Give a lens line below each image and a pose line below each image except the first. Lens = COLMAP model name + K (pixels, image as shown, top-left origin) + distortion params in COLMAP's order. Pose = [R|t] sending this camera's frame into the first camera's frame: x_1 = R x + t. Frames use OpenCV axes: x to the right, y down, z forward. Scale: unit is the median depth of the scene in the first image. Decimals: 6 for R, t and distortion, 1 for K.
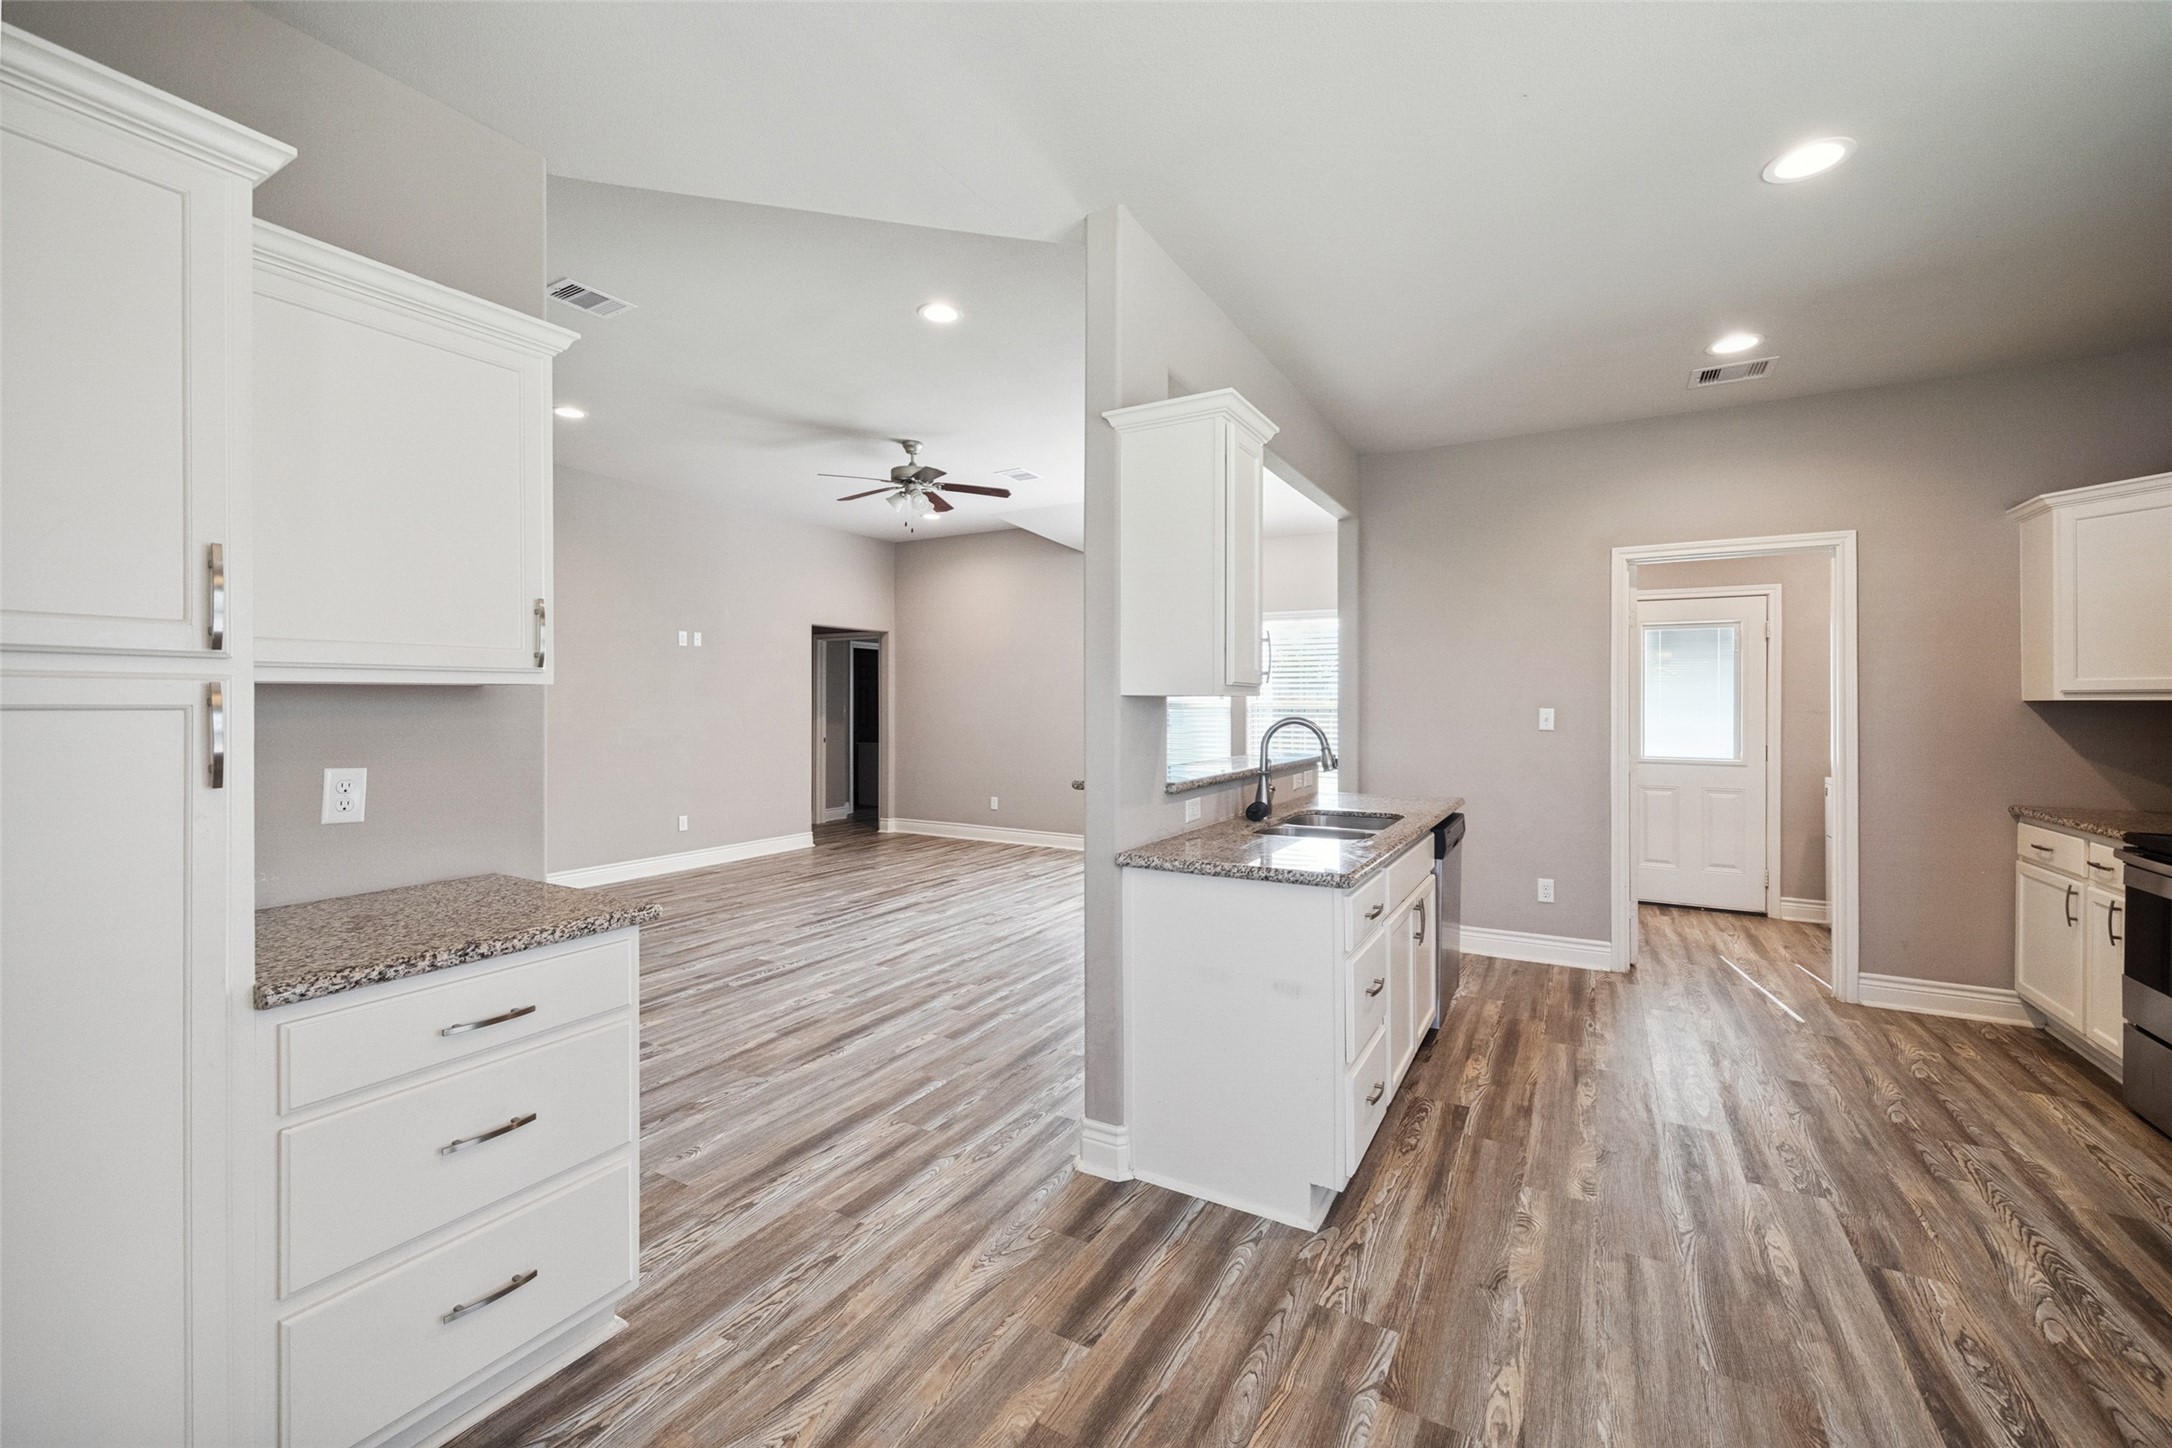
lens RADIAL K [[867.6, 0, 1091.1], [0, 867.6, 710.7], [0, 0, 1]] dist [0.000212, 0.000223]
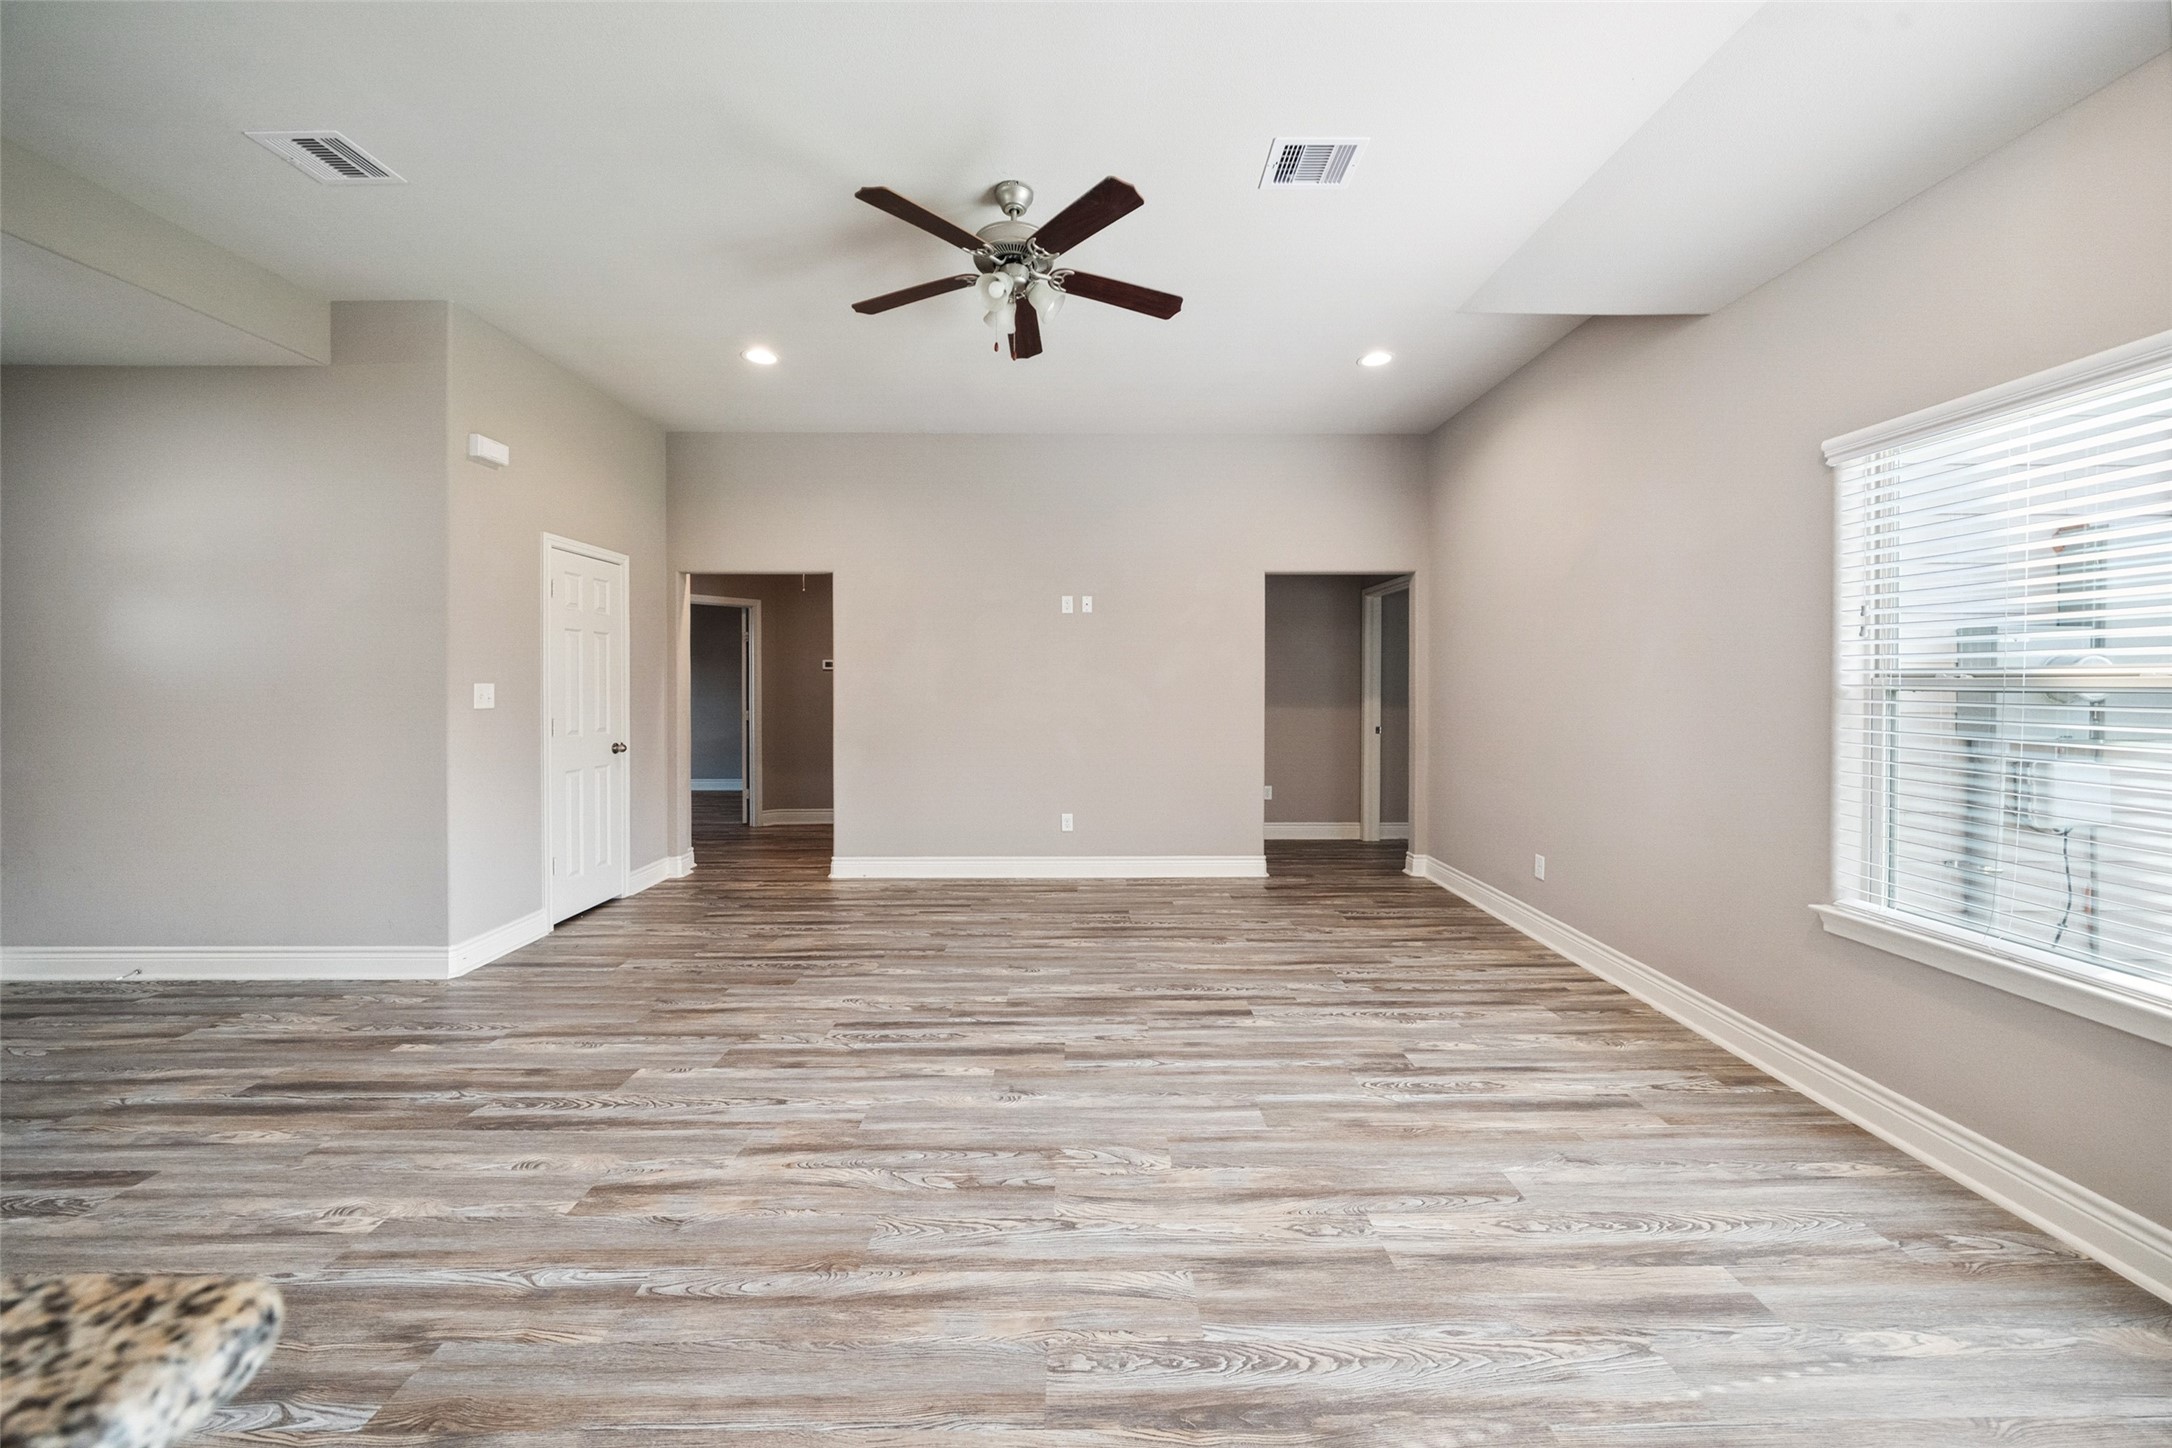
lens RADIAL K [[759.2, 0, 1084.6], [0, 759.2, 693.3], [0, 0, 1]] dist [-0.002059, -0.000111]
pose [[0.508422, 0.011362, -0.861033, 0.420719], [-0.005176, 0.999935, 0.010139, -0.009998], [0.861092, -0.000698, 0.508448, 1.510949]]
